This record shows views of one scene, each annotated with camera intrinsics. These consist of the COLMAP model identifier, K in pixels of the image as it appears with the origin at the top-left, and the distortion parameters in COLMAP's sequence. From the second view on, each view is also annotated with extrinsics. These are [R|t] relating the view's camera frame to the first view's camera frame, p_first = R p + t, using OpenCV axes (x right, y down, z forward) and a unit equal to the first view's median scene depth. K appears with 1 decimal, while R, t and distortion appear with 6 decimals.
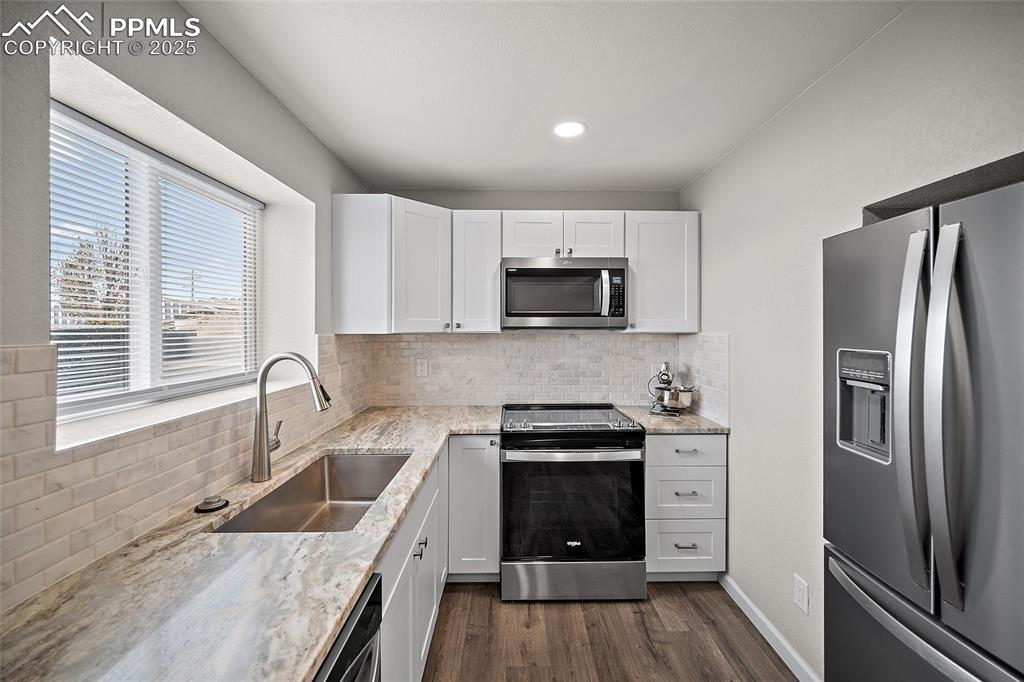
lens RADIAL K [[410.6, 0, 512.0], [0, 410.6, 341.0], [0, 0, 1]] dist [-0.000129, 0.000110]
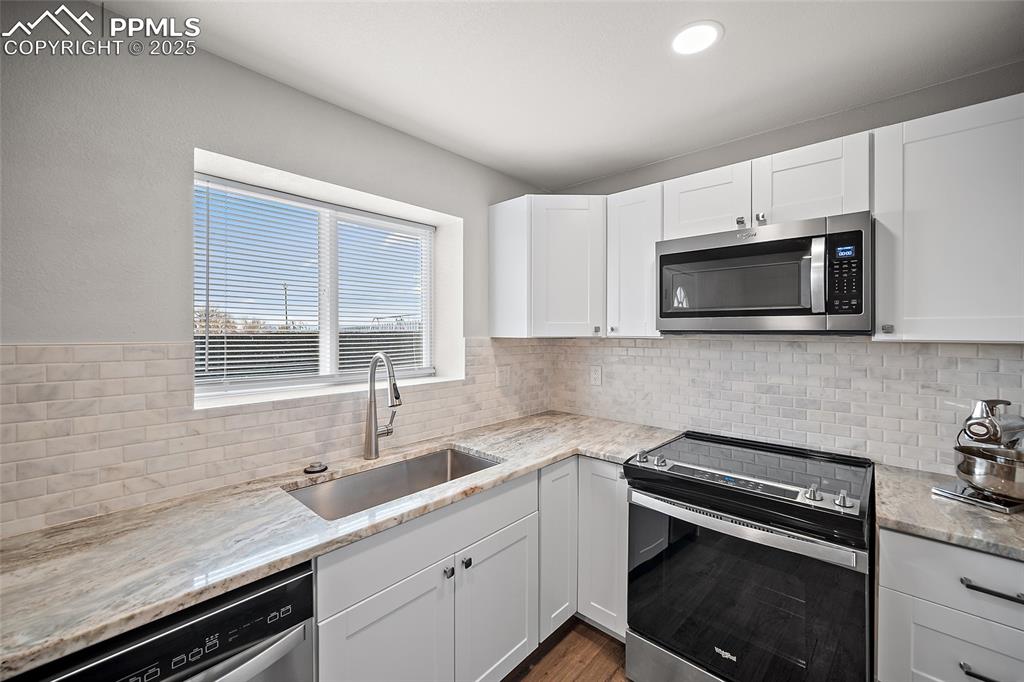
lens RADIAL K [[409.1, 0, 524.2], [0, 409.1, 342.2], [0, 0, 1]] dist [-0.001540, -0.000067]
pose [[0.732523, 0.019935, -0.680450, 0.323985], [-0.023102, 0.999723, 0.004418, -0.010272], [0.680350, 0.012483, 0.732781, 0.259104]]
